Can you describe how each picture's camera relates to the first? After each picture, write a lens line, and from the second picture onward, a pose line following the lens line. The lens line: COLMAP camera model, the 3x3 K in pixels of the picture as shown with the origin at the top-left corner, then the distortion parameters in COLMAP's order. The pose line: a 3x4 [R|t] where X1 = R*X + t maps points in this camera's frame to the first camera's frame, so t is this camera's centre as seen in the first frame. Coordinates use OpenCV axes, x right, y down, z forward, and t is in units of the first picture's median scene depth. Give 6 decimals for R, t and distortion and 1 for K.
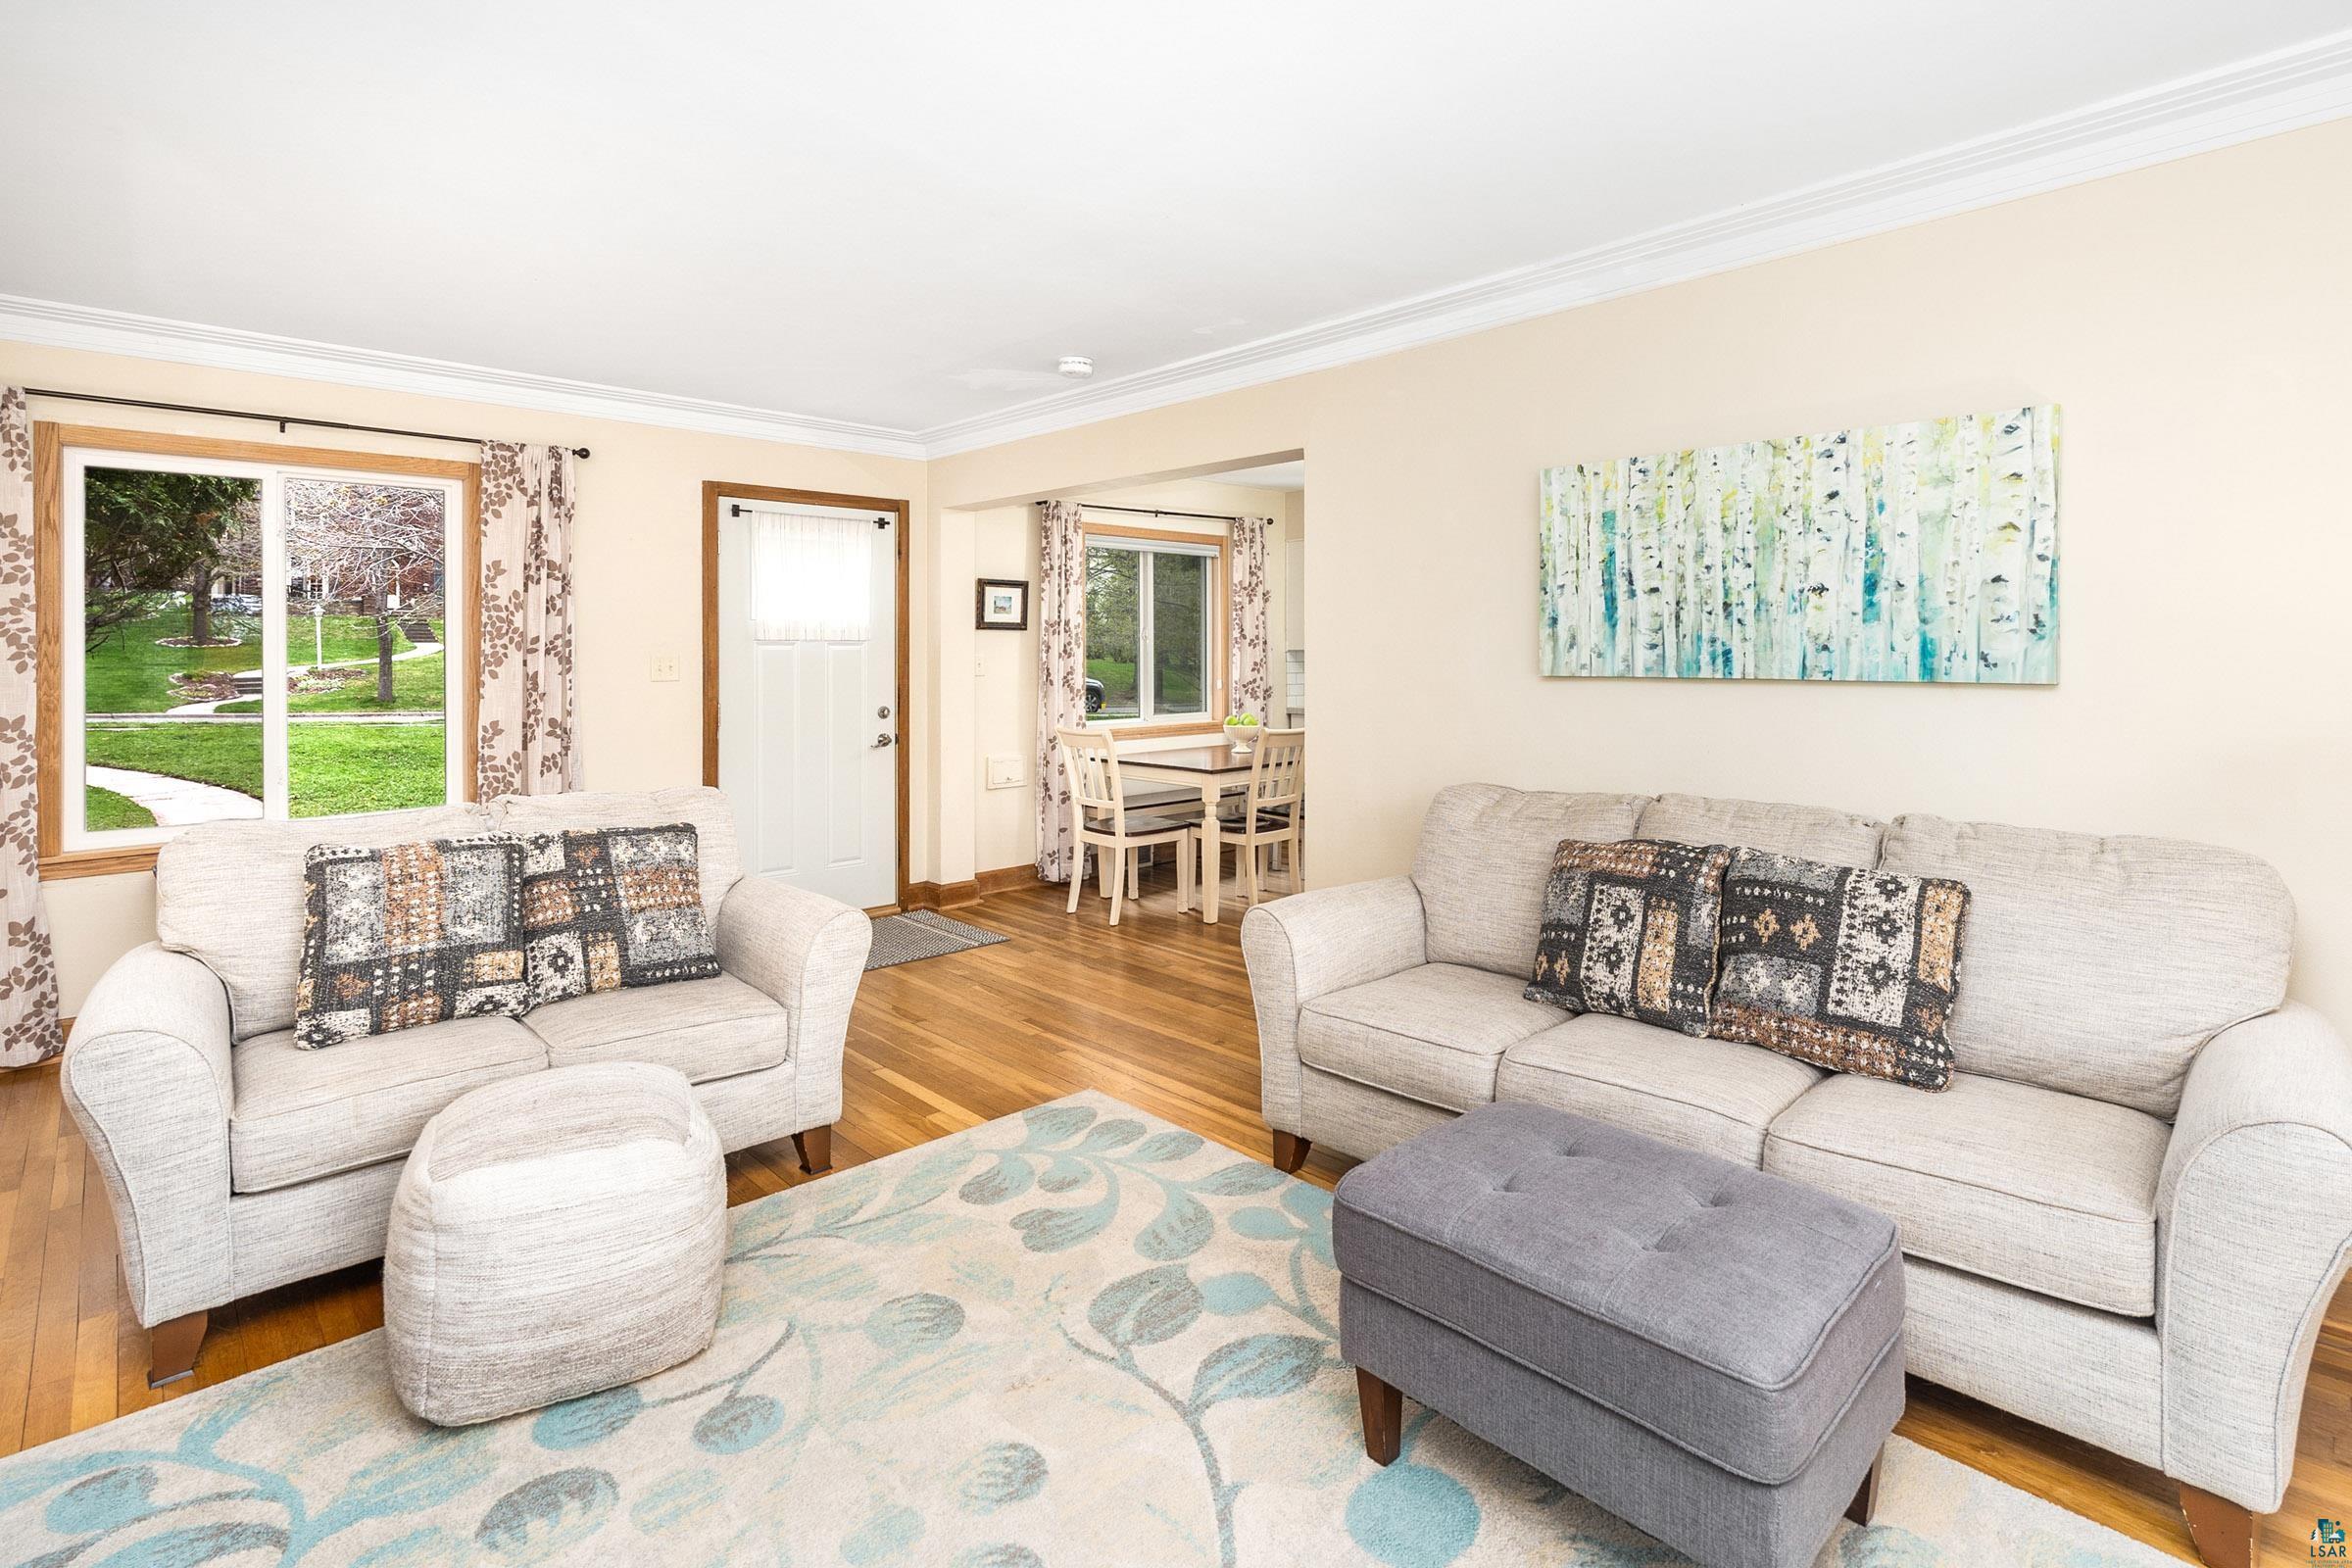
lens RADIAL K [[1122.6, 0, 1169.8], [0, 1122.6, 650.3], [0, 0, 1]] dist [-0.002081, 0.000301]
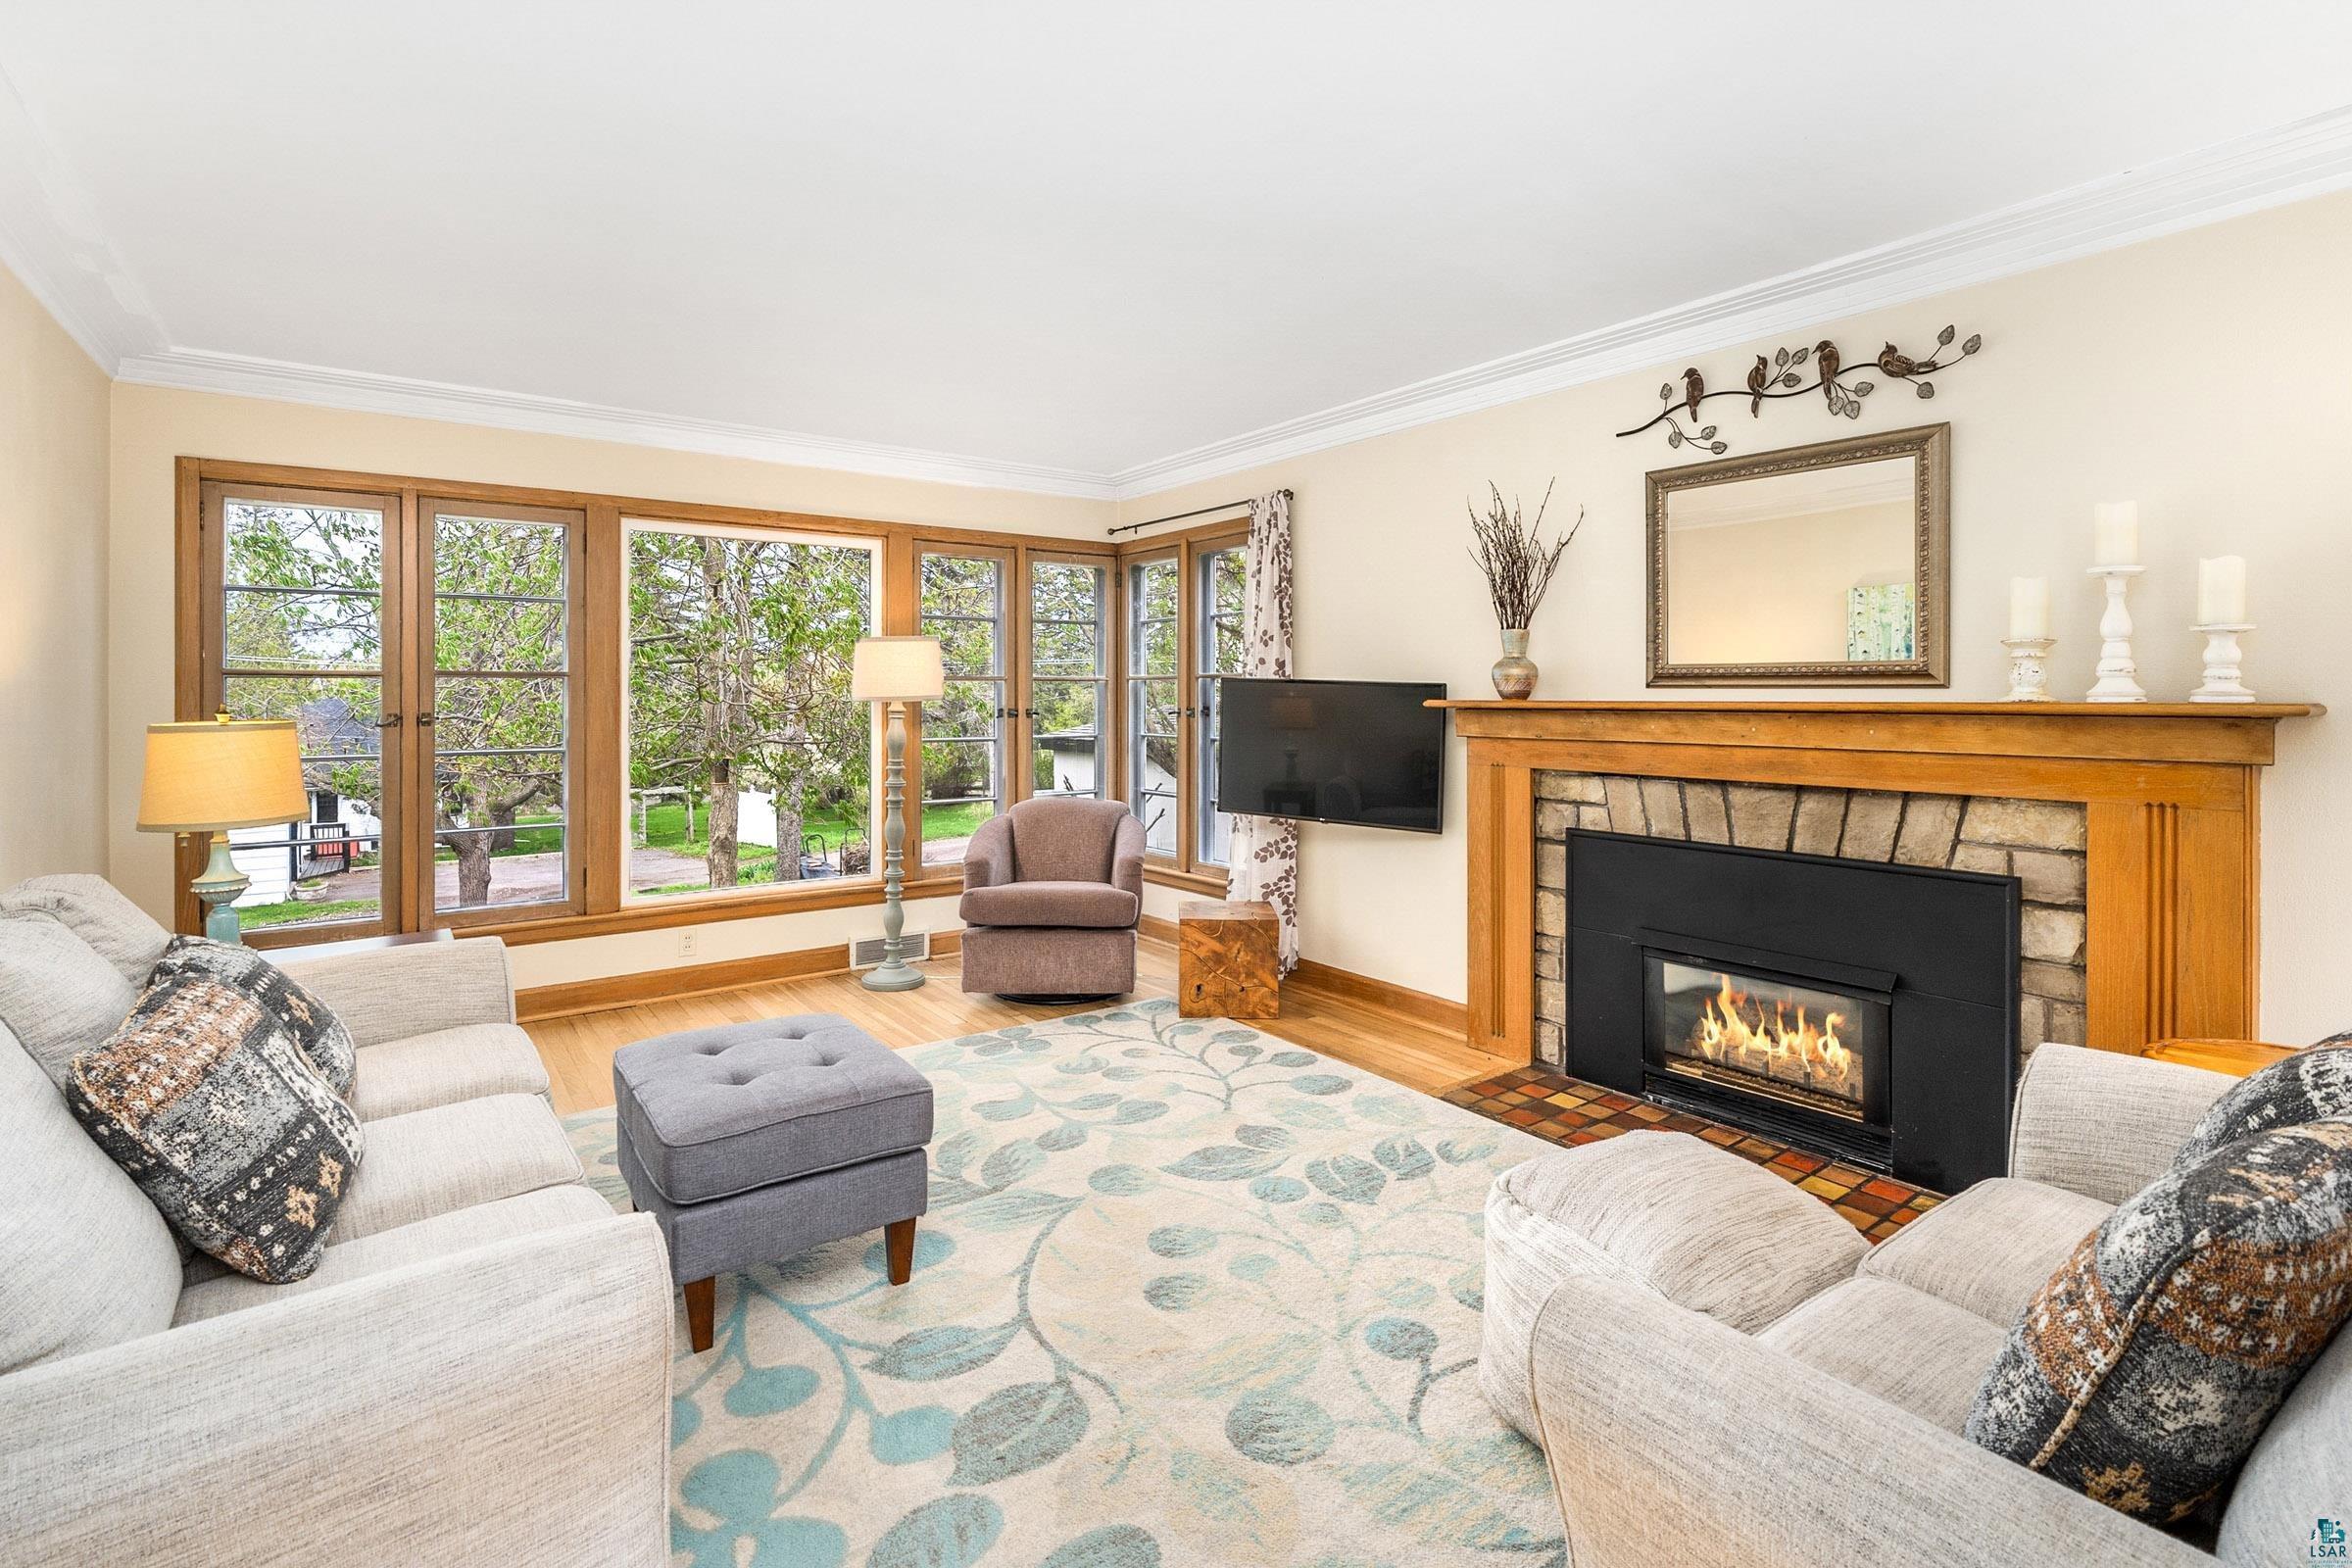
lens RADIAL K [[1097.1, 0, 1176.3], [0, 1097.1, 703.7], [0, 0, 1]] dist [-0.008200, 0.002305]
pose [[-0.992364, 0.009056, 0.123011, -0.197241], [0.009508, 0.999950, 0.003092, 0.013305], [-0.122977, 0.004238, -0.992400, 1.432460]]
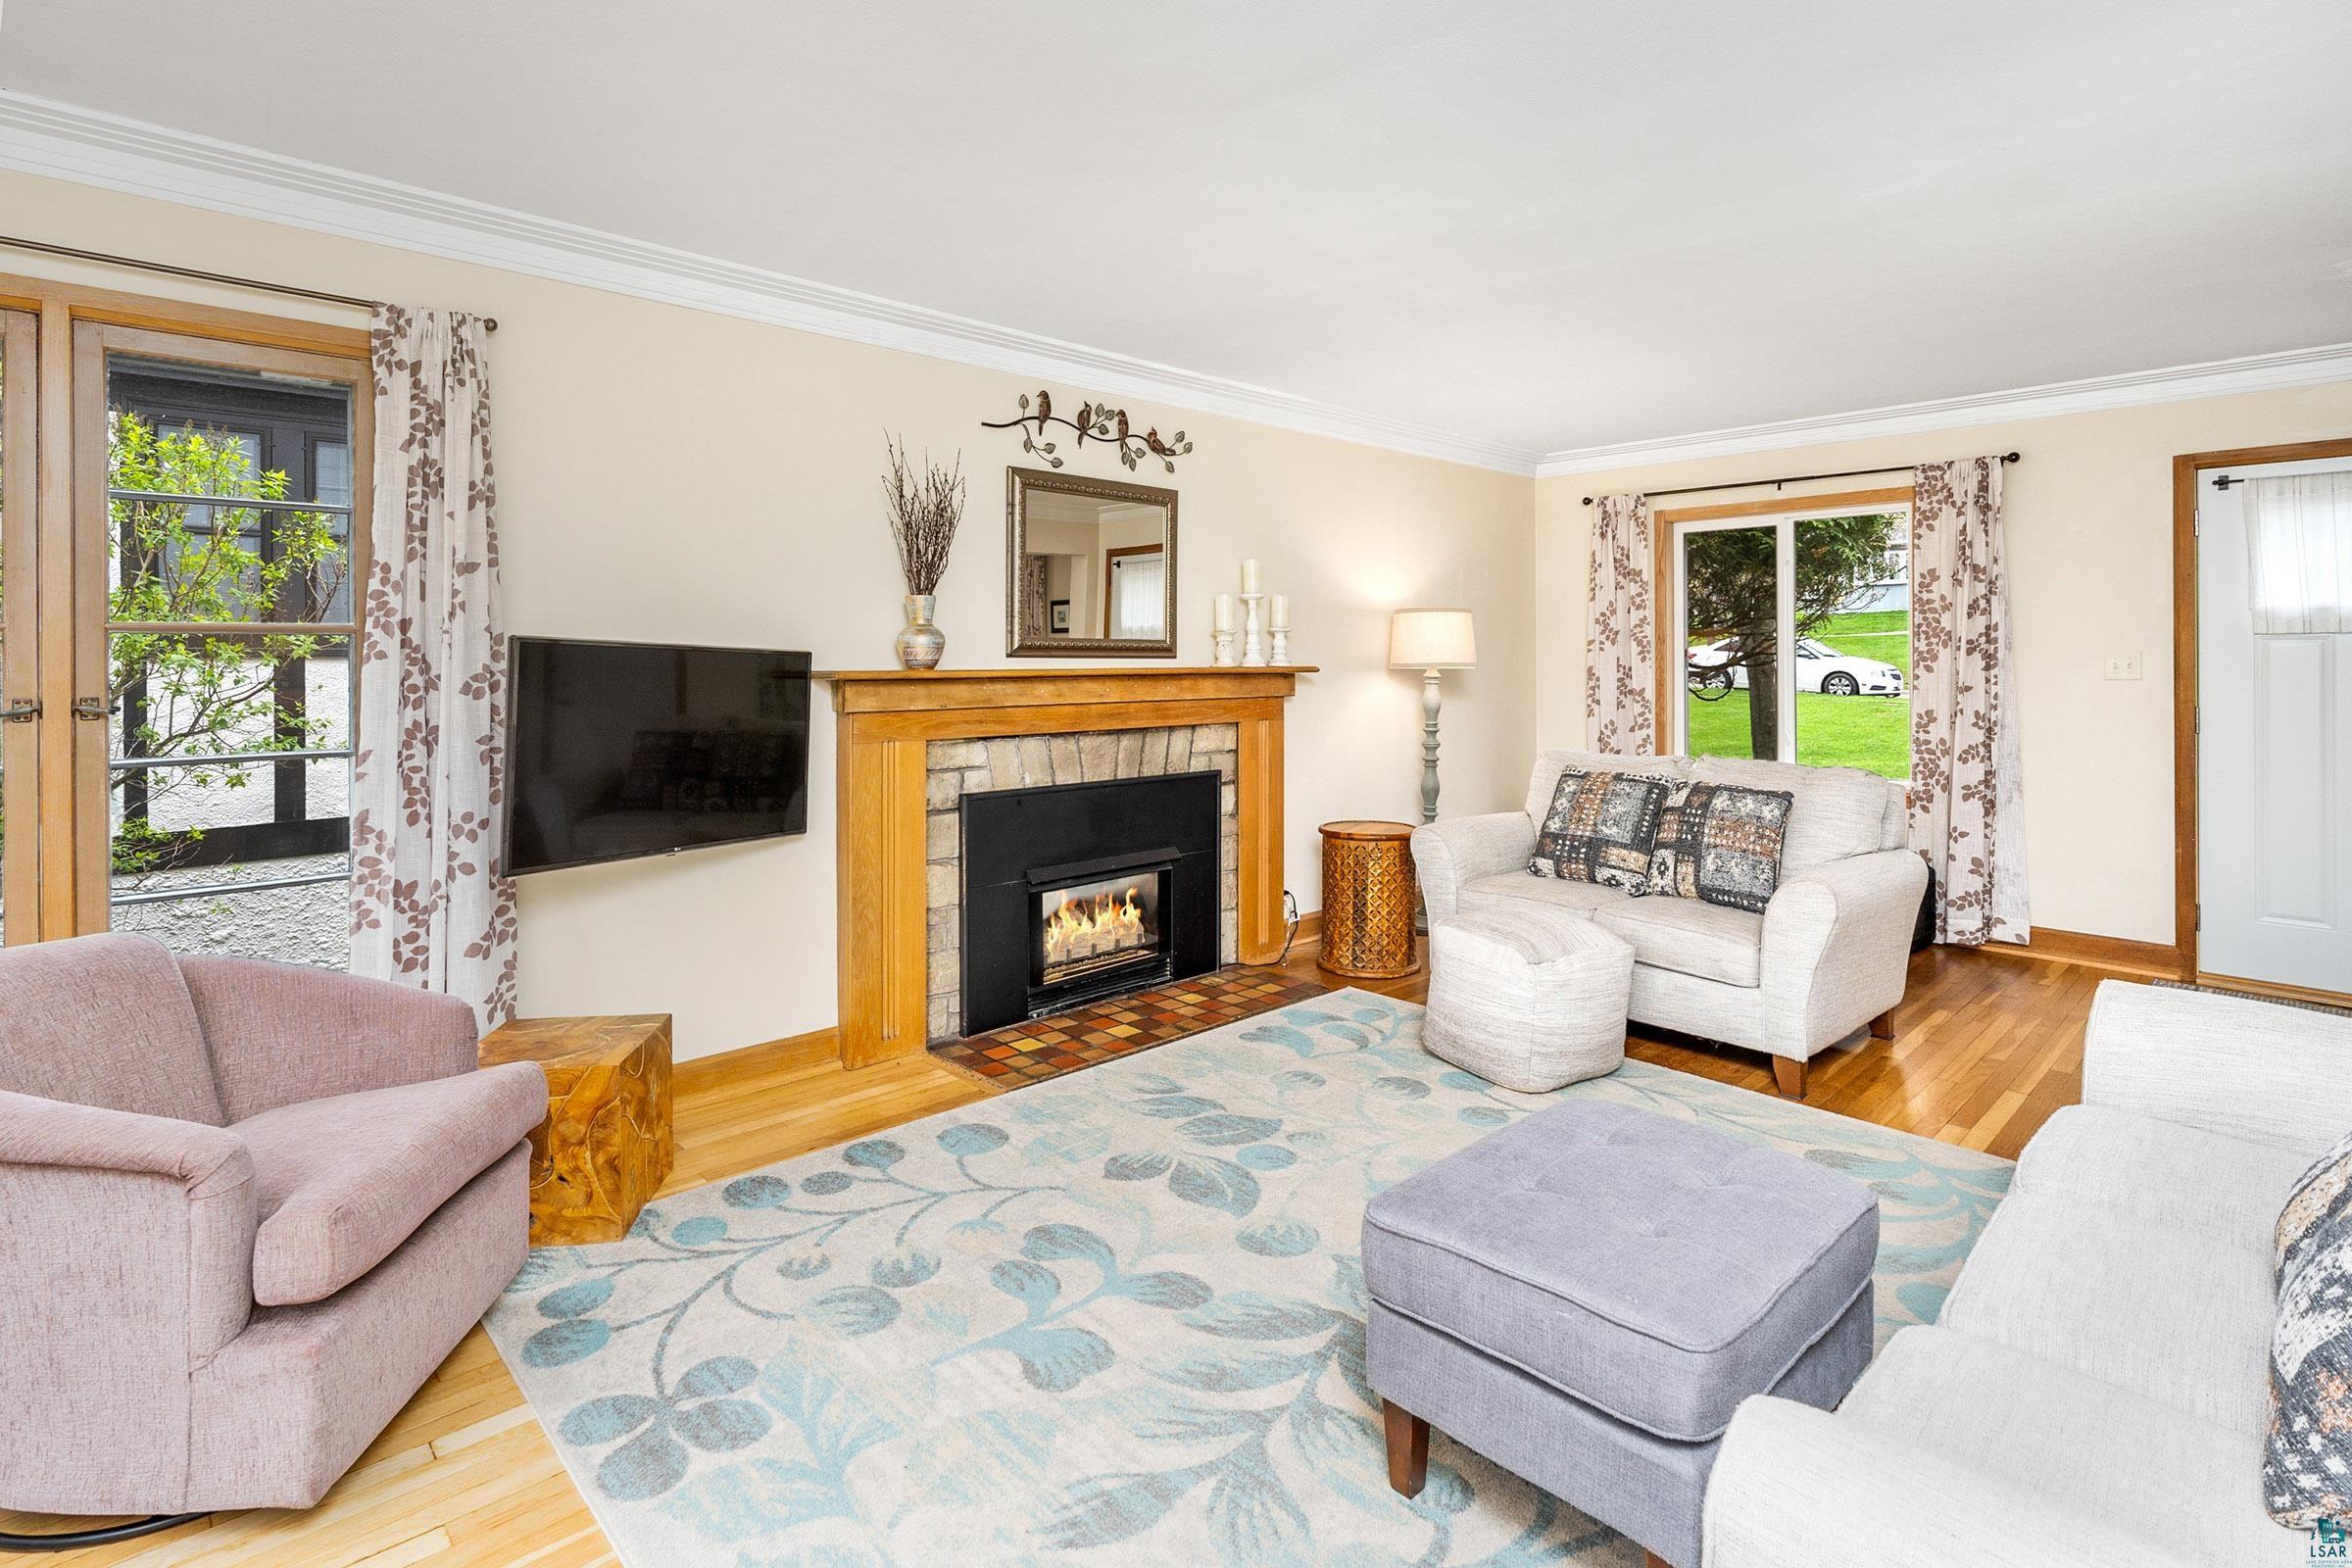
lens RADIAL K [[1146.7, 0, 1172.2], [0, 1146.7, 655.7], [0, 0, 1]] dist [-0.004849, 0.001418]
pose [[-0.002548, 0.005064, -0.999984, 0.870945], [0.005994, 0.999969, 0.005049, -0.003764], [0.999979, -0.005981, -0.002578, 0.362213]]
